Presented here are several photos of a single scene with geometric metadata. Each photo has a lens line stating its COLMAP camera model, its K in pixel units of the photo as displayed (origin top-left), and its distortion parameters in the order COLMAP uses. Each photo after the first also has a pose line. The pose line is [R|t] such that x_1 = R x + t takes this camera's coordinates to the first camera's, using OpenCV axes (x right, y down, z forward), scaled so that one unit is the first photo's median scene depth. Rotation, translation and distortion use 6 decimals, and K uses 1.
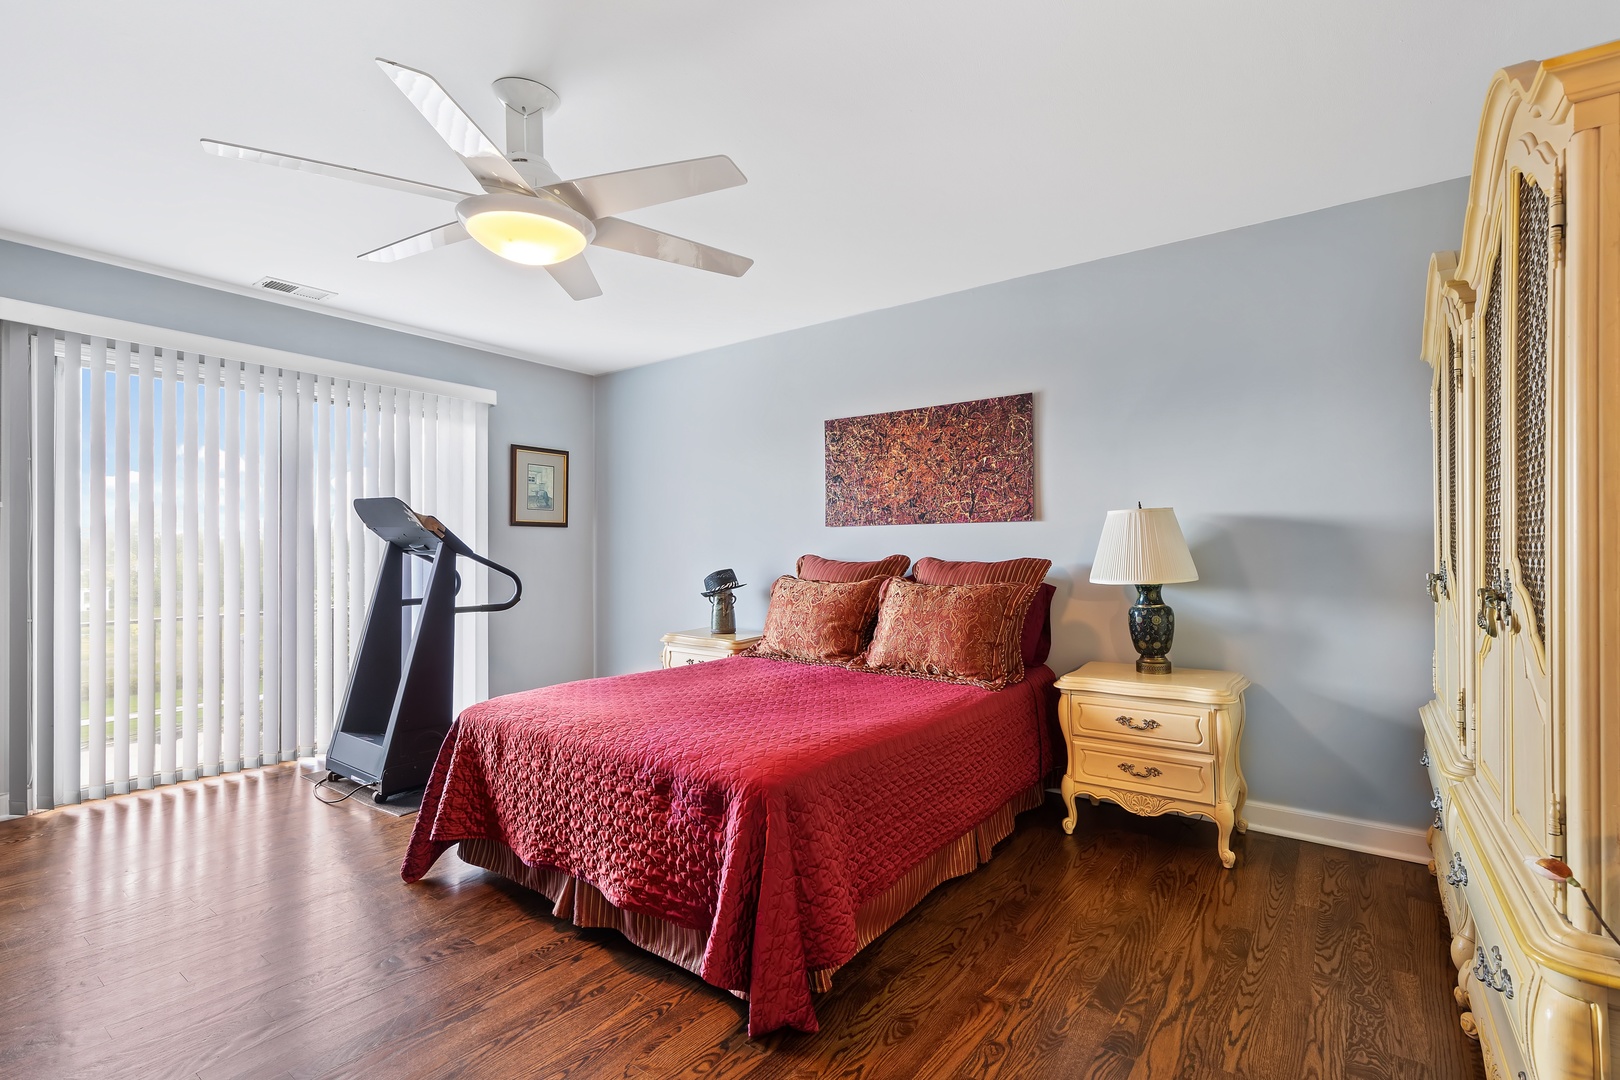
lens RADIAL K [[737.1, 0, 809.4], [0, 737.1, 551.2], [0, 0, 1]] dist [0.001597, 0.000074]
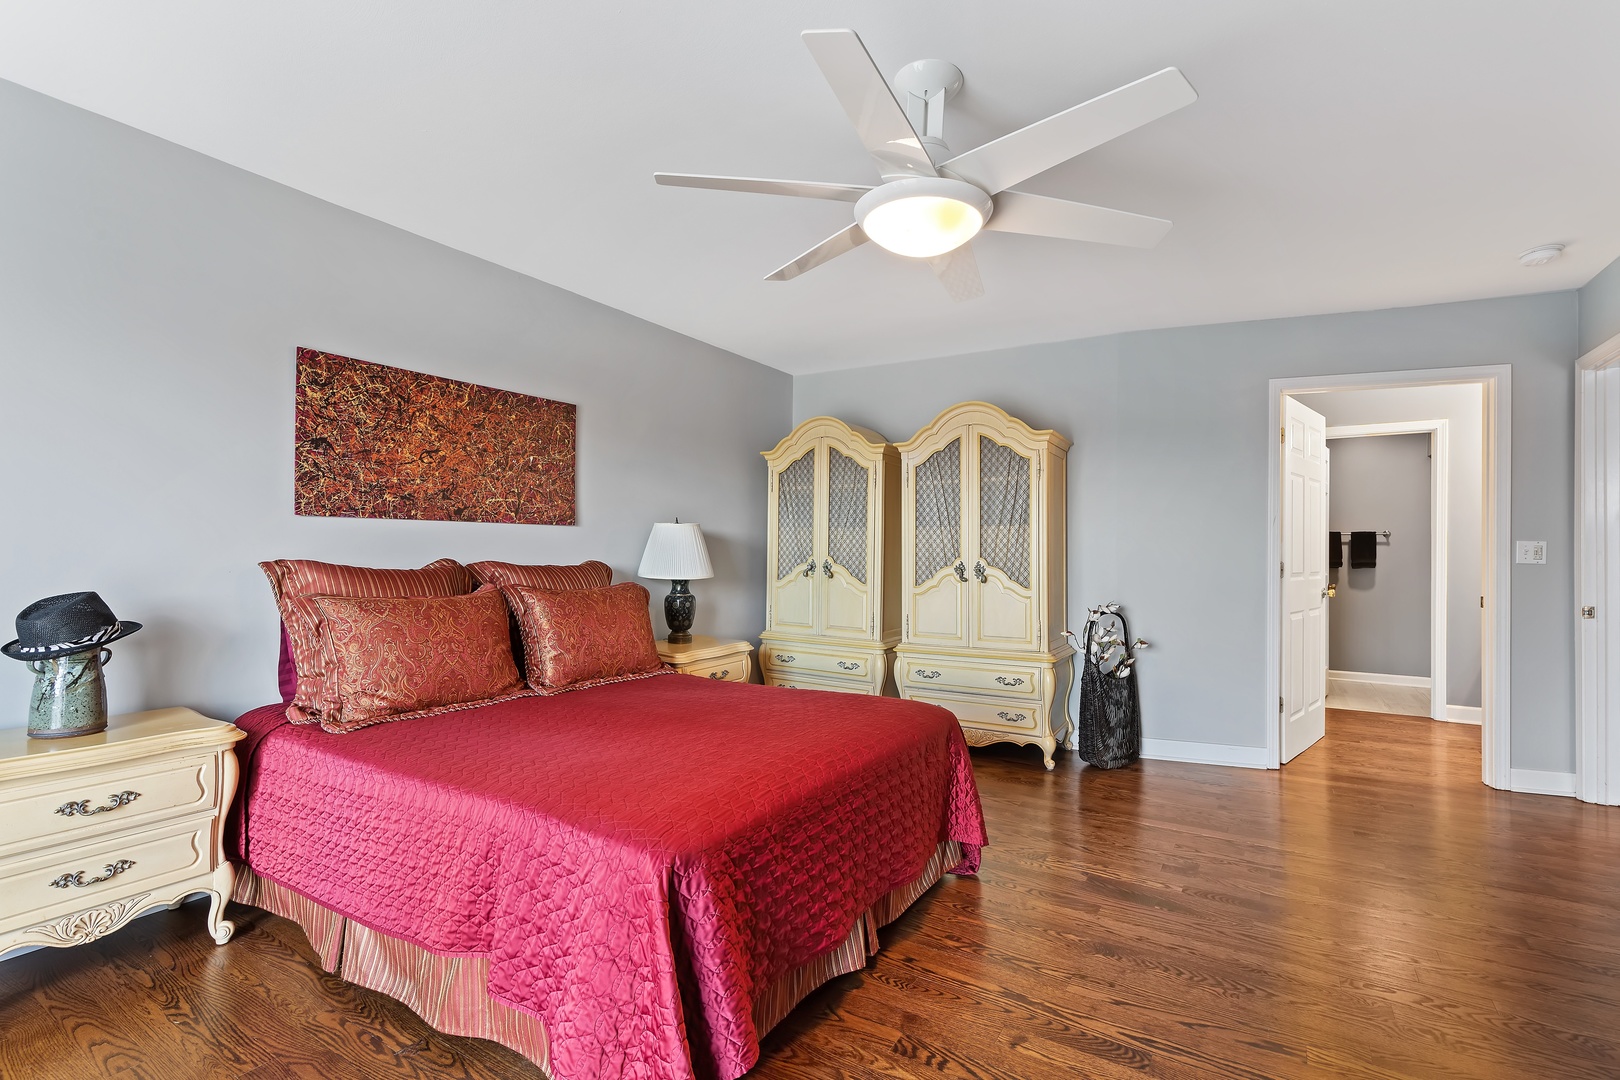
lens RADIAL K [[737.1, 0, 811.5], [0, 737.1, 542.9], [0, 0, 1]] dist [0.001597, 0.000074]
pose [[-0.065903, 0.008020, 0.997794, -0.673404], [-0.015244, 0.999843, -0.009043, -0.010919], [-0.997710, -0.015807, -0.065770, 0.635877]]
